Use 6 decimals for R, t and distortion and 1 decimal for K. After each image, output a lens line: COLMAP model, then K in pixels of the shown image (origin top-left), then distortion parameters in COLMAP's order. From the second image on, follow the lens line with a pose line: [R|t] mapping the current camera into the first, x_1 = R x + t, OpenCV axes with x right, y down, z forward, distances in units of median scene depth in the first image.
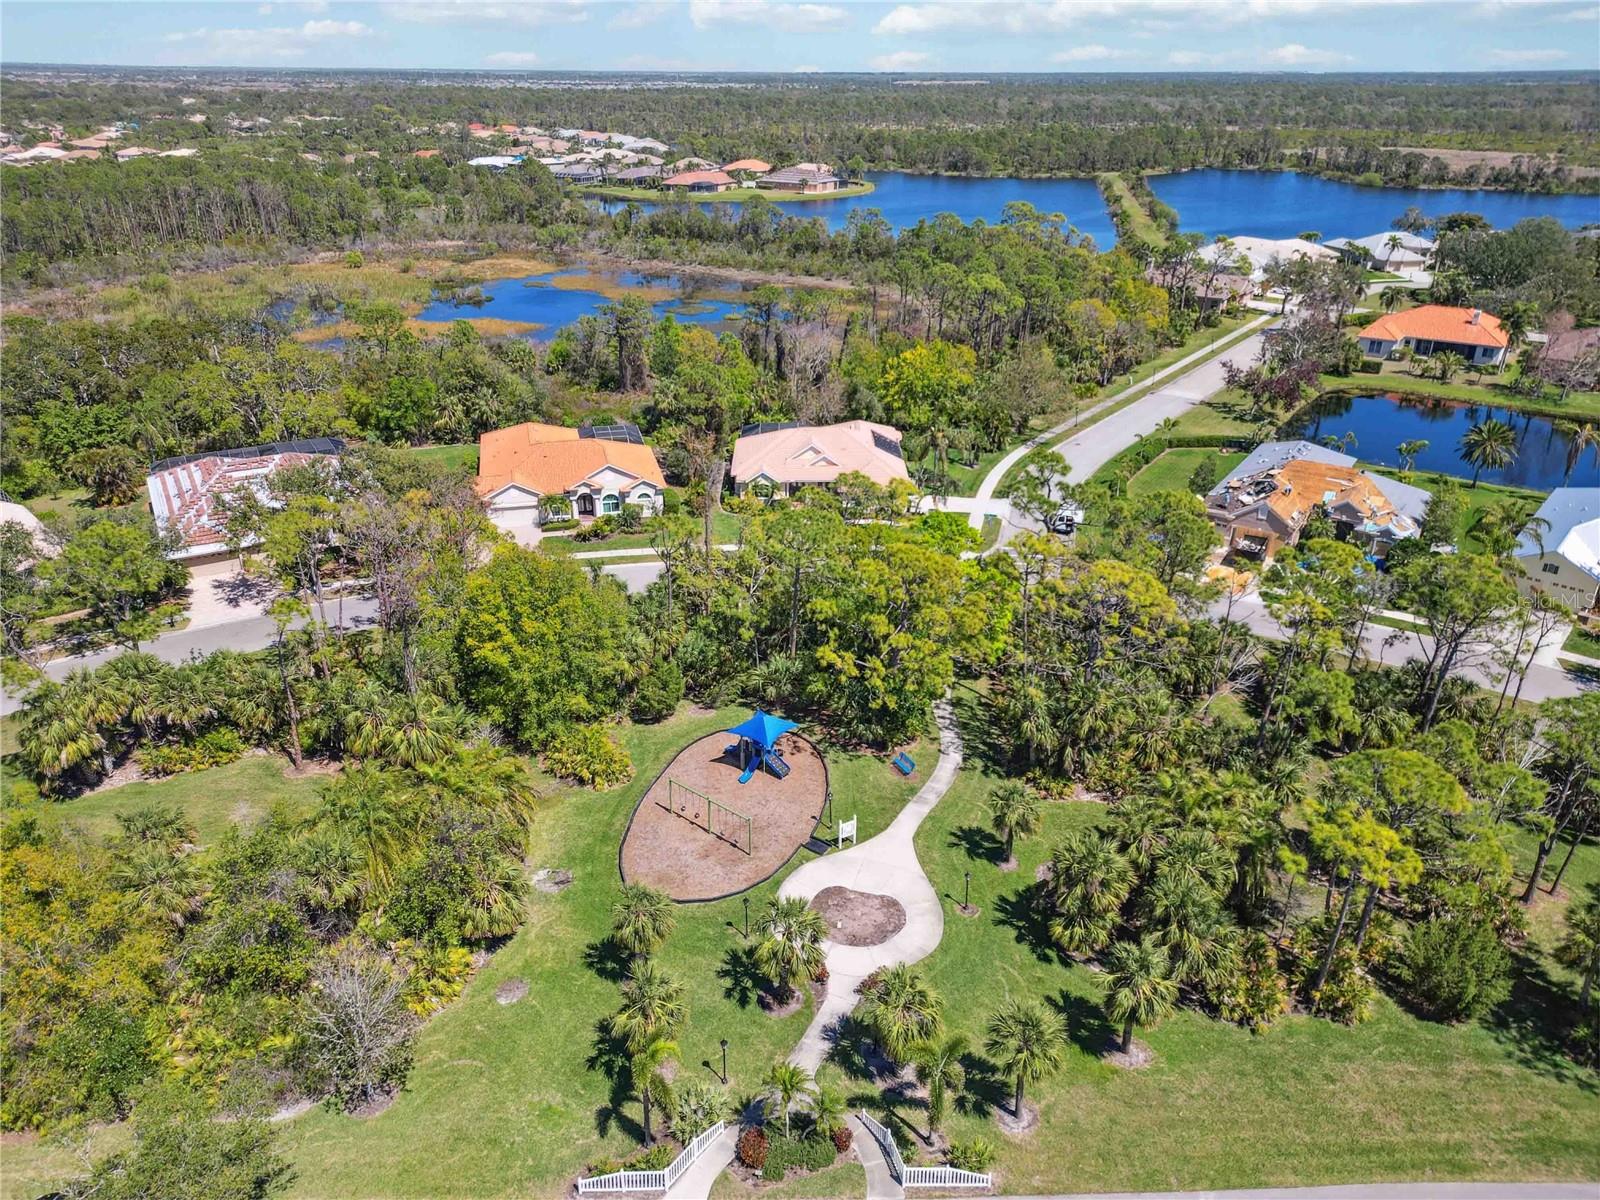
lens RADIAL K [[1115.0, 0, 805.6], [0, 1115.0, 598.4], [0, 0, 1]] dist [0.007730, -0.002617]
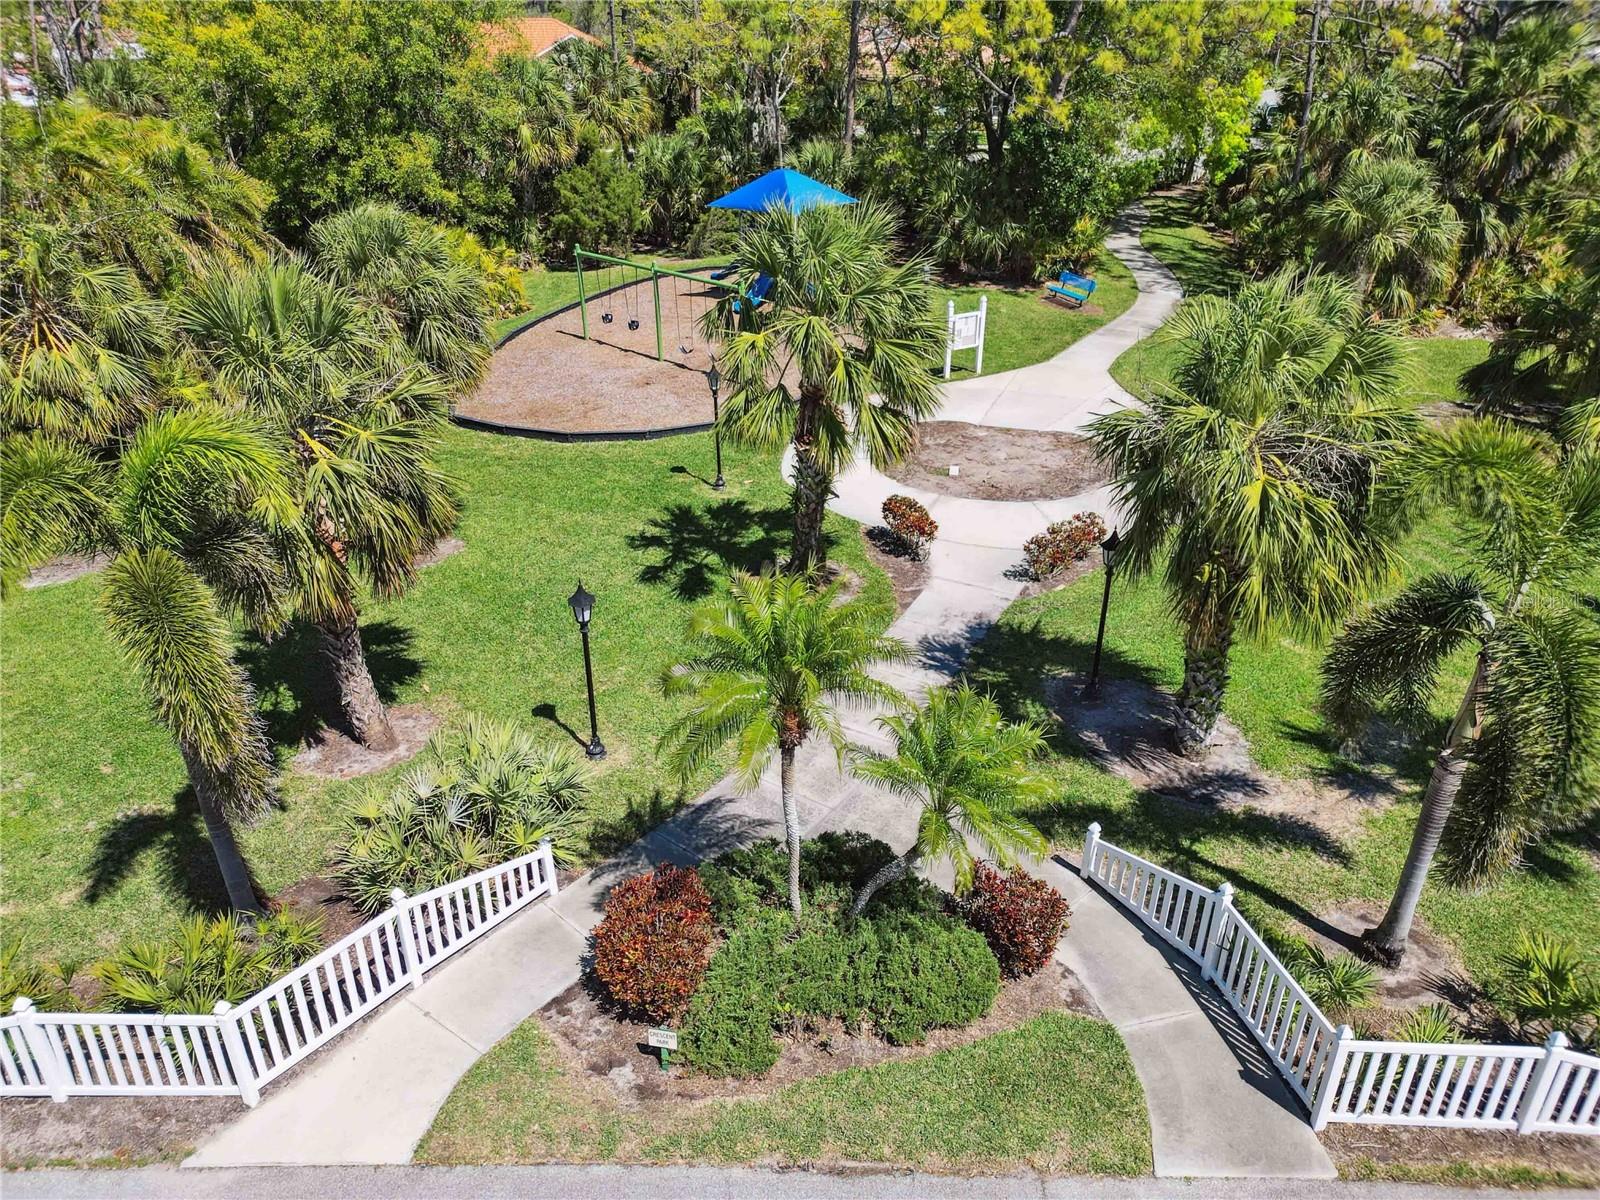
lens RADIAL K [[1115.0, 0, 792.6], [0, 1115.0, 599.9], [0, 0, 1]] dist [0.007730, -0.002617]
pose [[0.997970, 0.010811, -0.062758, -0.001973], [-0.007768, 0.998791, 0.048537, 0.384825], [0.063207, -0.047951, 0.996848, 0.725183]]
